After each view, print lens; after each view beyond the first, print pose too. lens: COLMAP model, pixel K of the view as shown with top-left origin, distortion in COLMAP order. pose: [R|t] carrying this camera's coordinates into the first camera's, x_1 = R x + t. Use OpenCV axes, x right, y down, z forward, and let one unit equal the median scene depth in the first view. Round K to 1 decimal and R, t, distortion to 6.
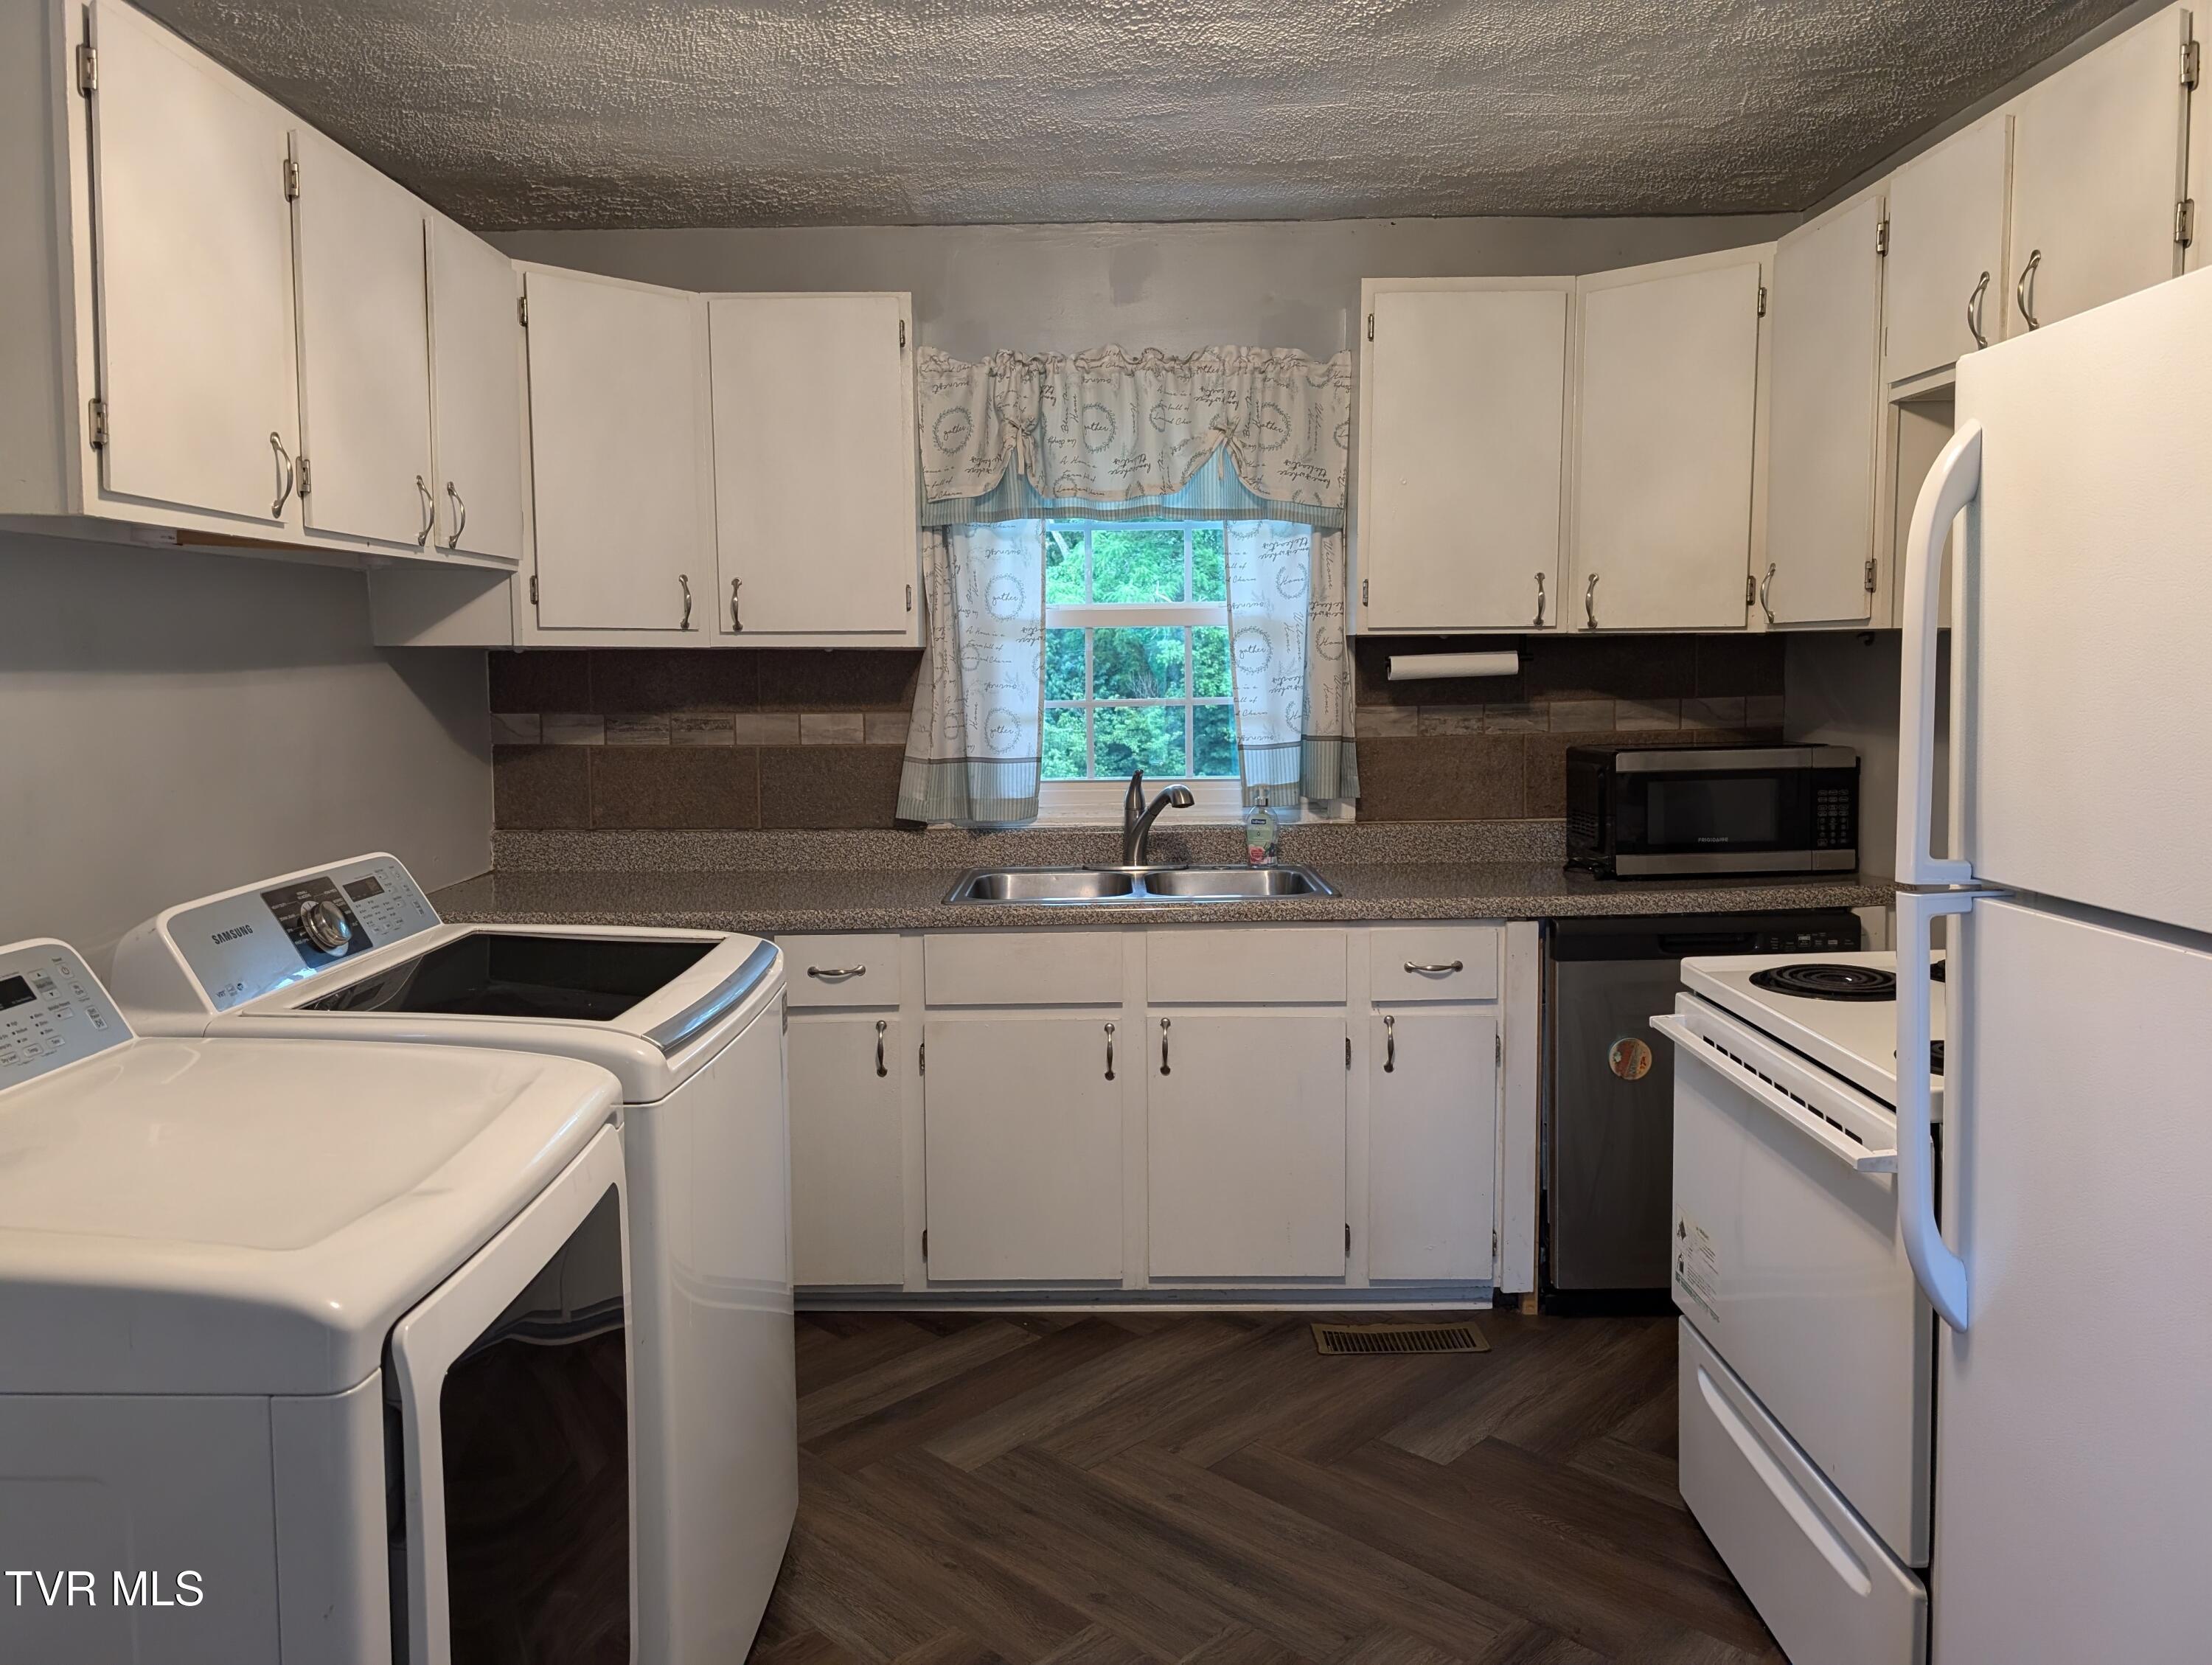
lens RADIAL K [[1587.3, 0, 1062.1], [0, 1587.3, 815.5], [0, 0, 1]] dist [0.018695, -0.025656]
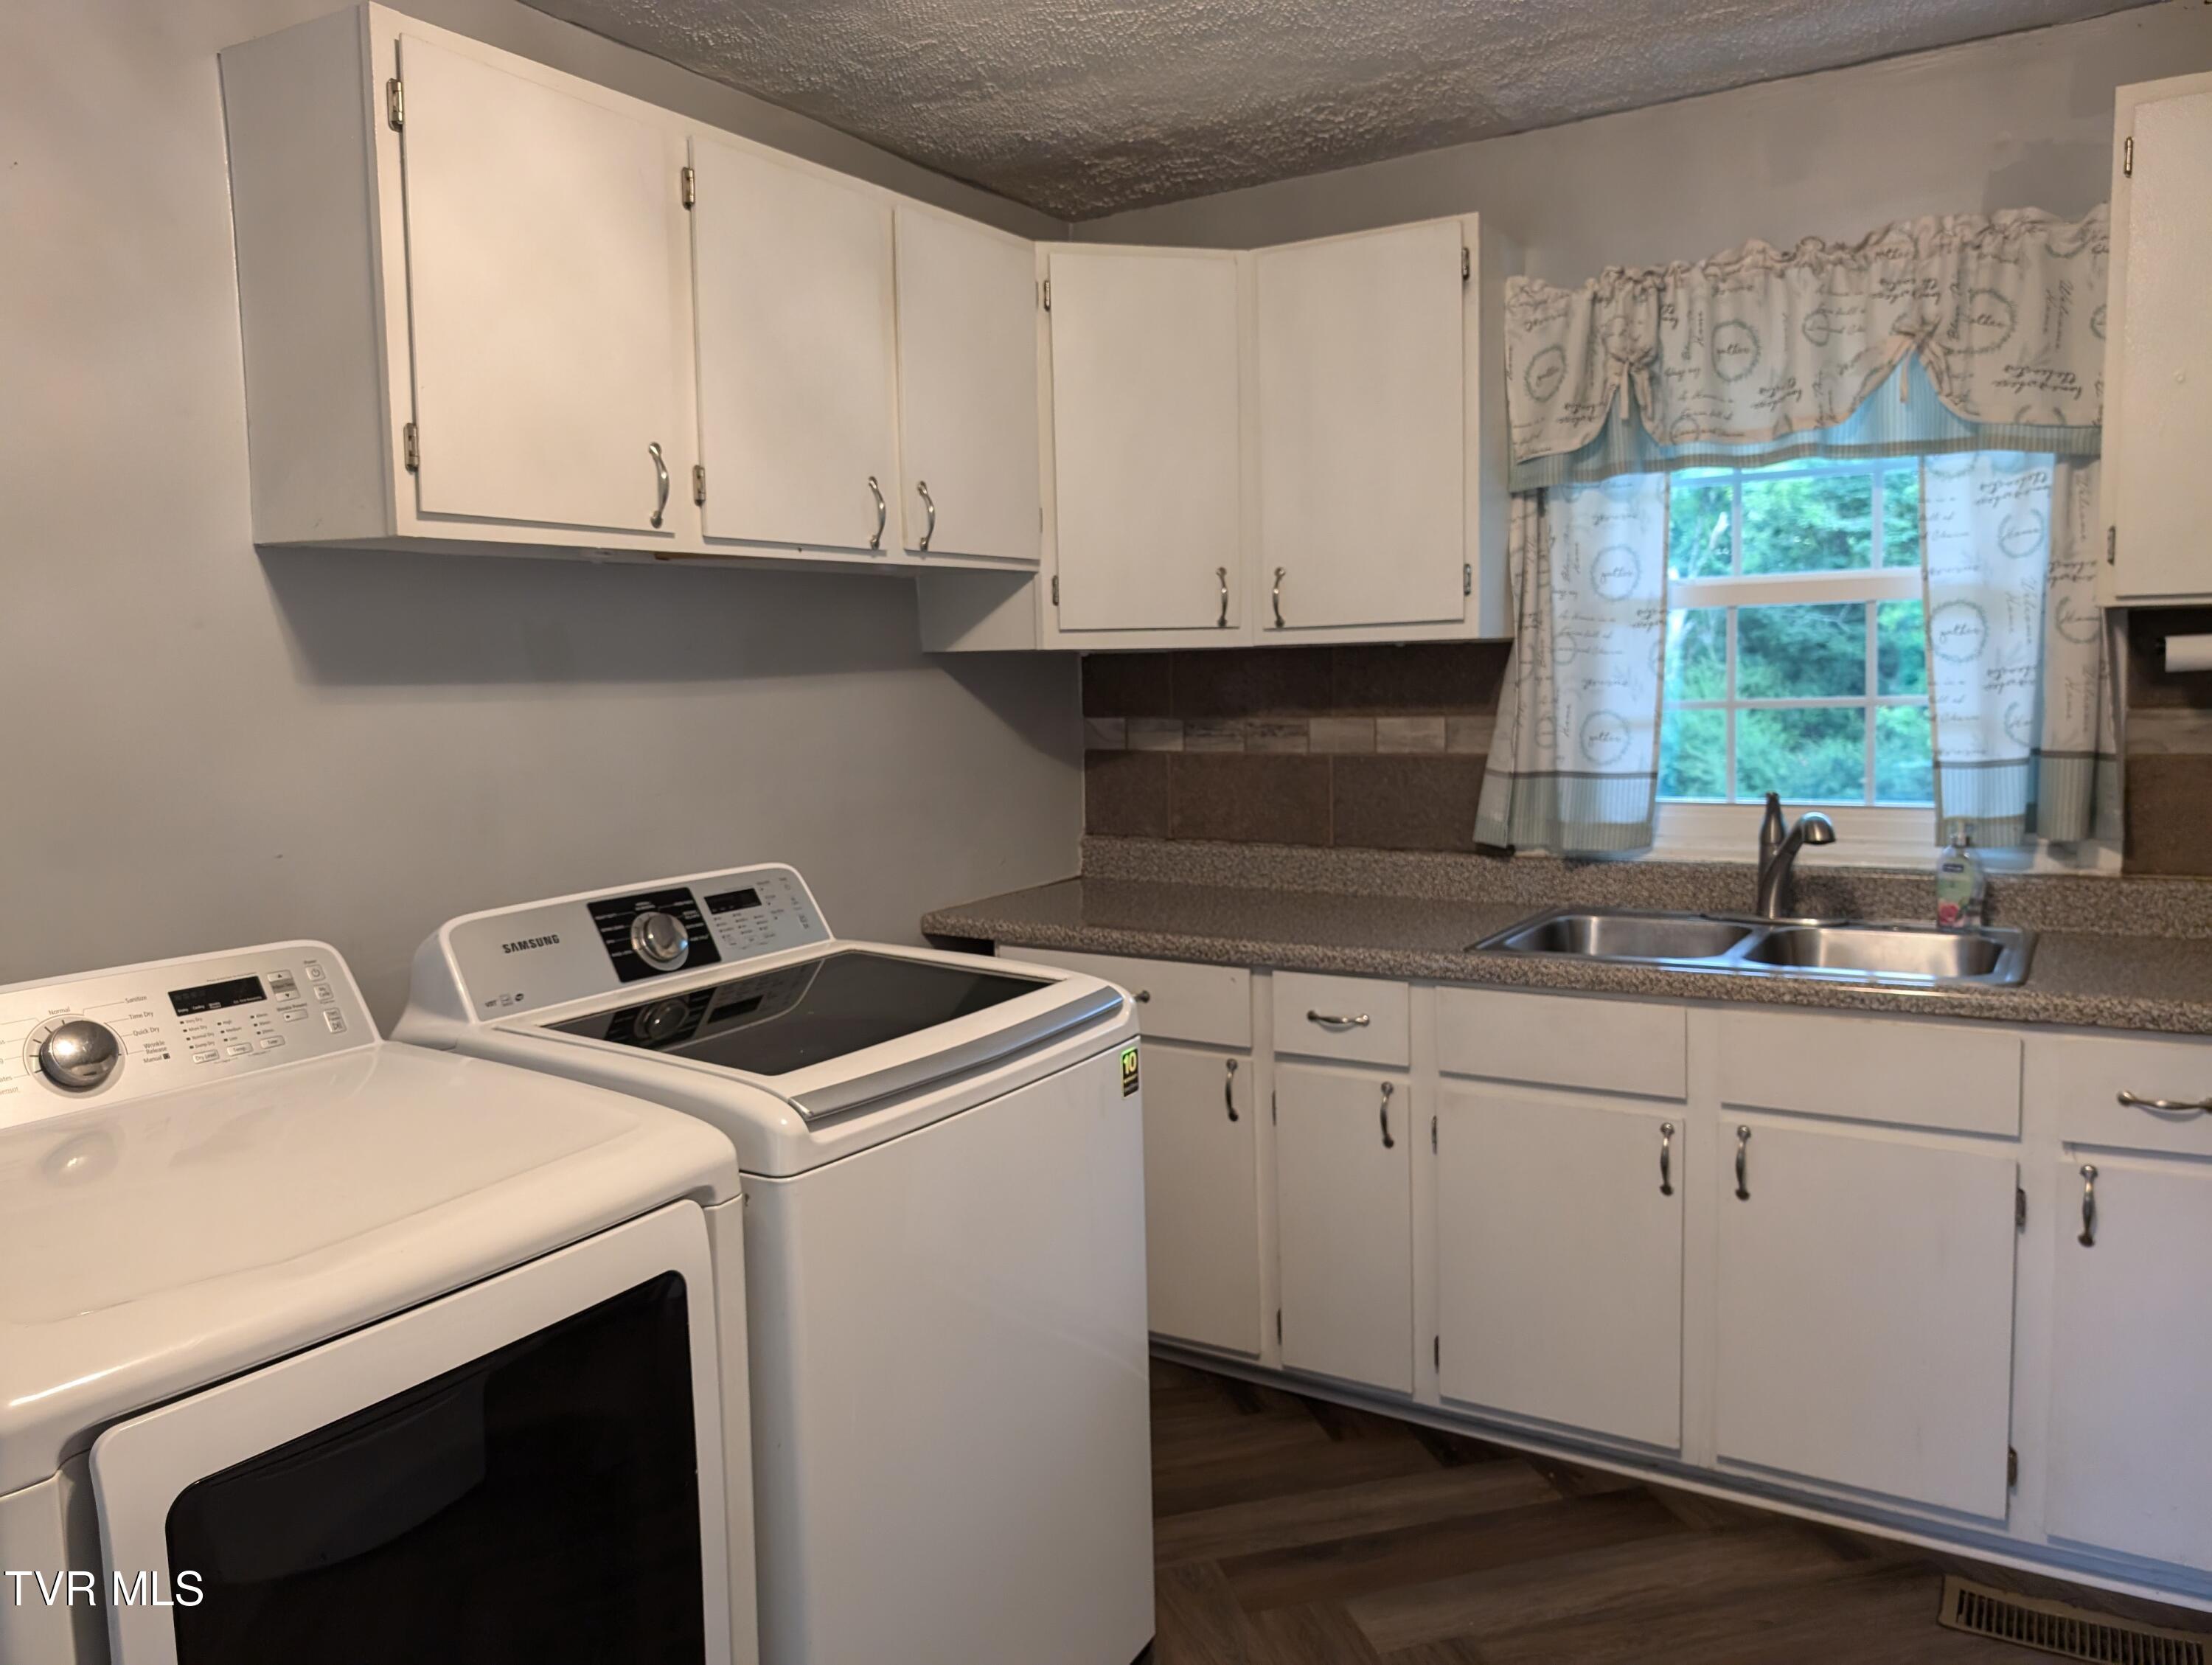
lens RADIAL K [[1587.3, 0, 1095.7], [0, 1587.3, 837.0], [0, 0, 1]] dist [0.018695, -0.025656]
pose [[0.857743, 0.041221, -0.512423, 0.178430], [-0.032231, 0.999131, 0.026422, -0.018641], [0.513067, -0.006148, 0.858326, 0.186750]]
